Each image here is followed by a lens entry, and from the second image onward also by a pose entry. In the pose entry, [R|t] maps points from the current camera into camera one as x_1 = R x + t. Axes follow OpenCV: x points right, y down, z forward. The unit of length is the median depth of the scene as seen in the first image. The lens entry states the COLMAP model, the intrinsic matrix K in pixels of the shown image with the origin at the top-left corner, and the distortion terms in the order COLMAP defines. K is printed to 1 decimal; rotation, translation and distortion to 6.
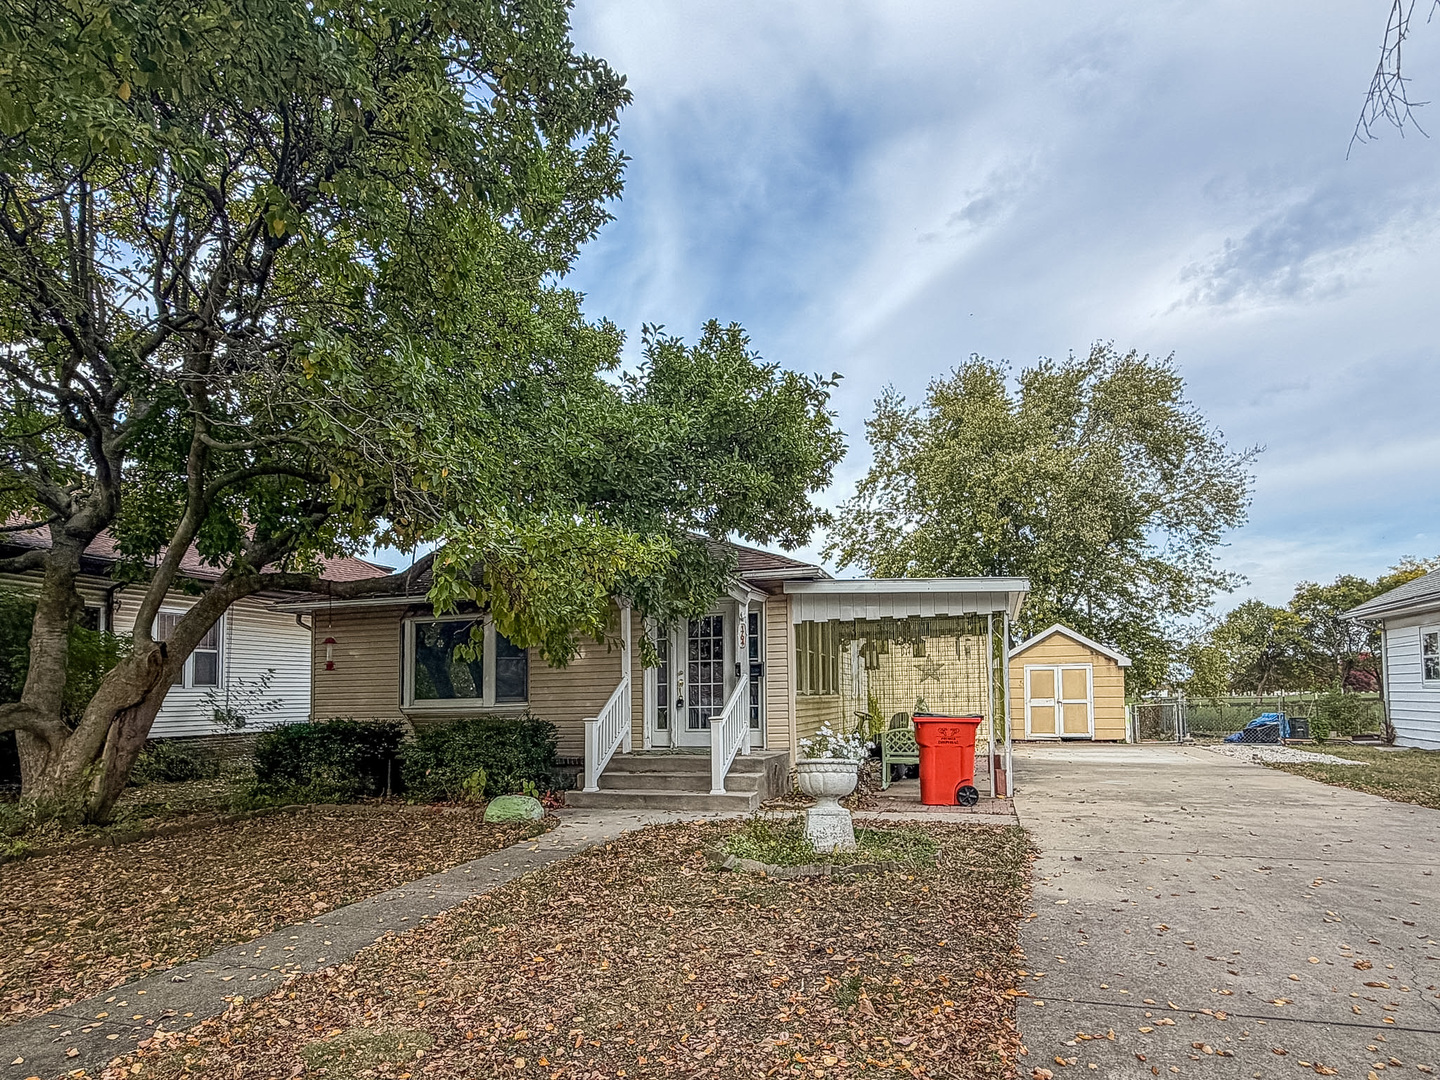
lens RADIAL K [[1036.1, 0, 719.3], [0, 1036.1, 602.1], [0, 0, 1]] dist [0.001815, 0.000990]
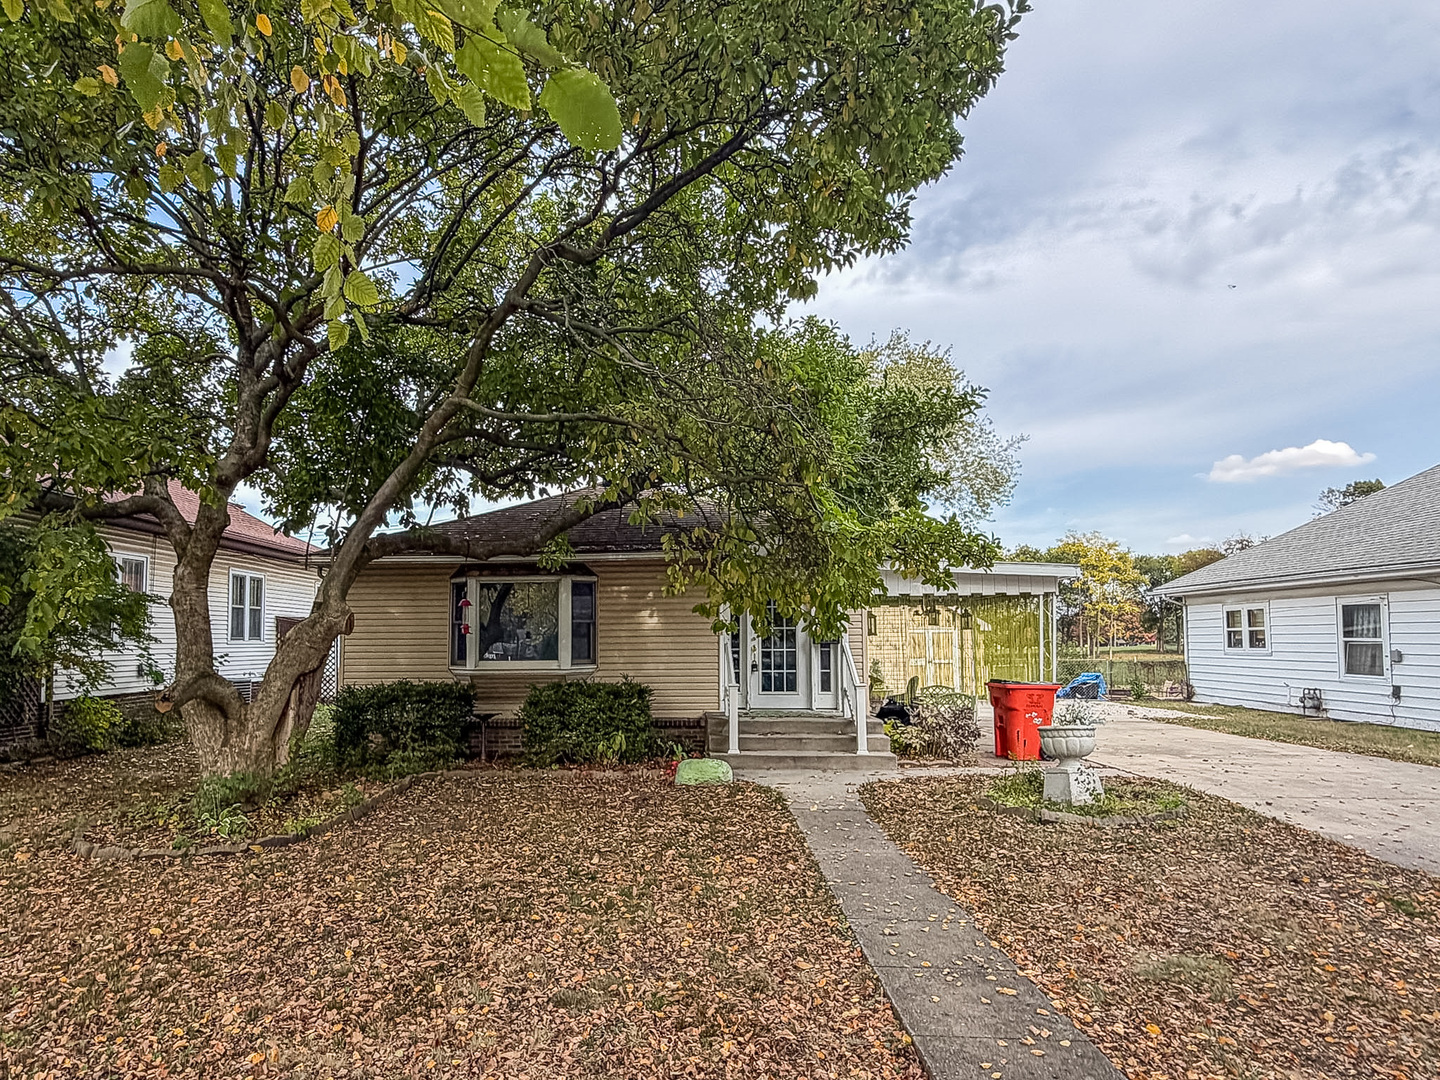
lens RADIAL K [[1050.6, 0, 720.0], [0, 1050.6, 540.0], [0, 0, 1]] dist [-0.000199, -0.000234]
pose [[0.955894, 0.043123, 0.290528, -0.388536], [-0.040996, 0.999069, -0.013408, -0.017044], [-0.290835, 0.000906, 0.956773, -0.020061]]
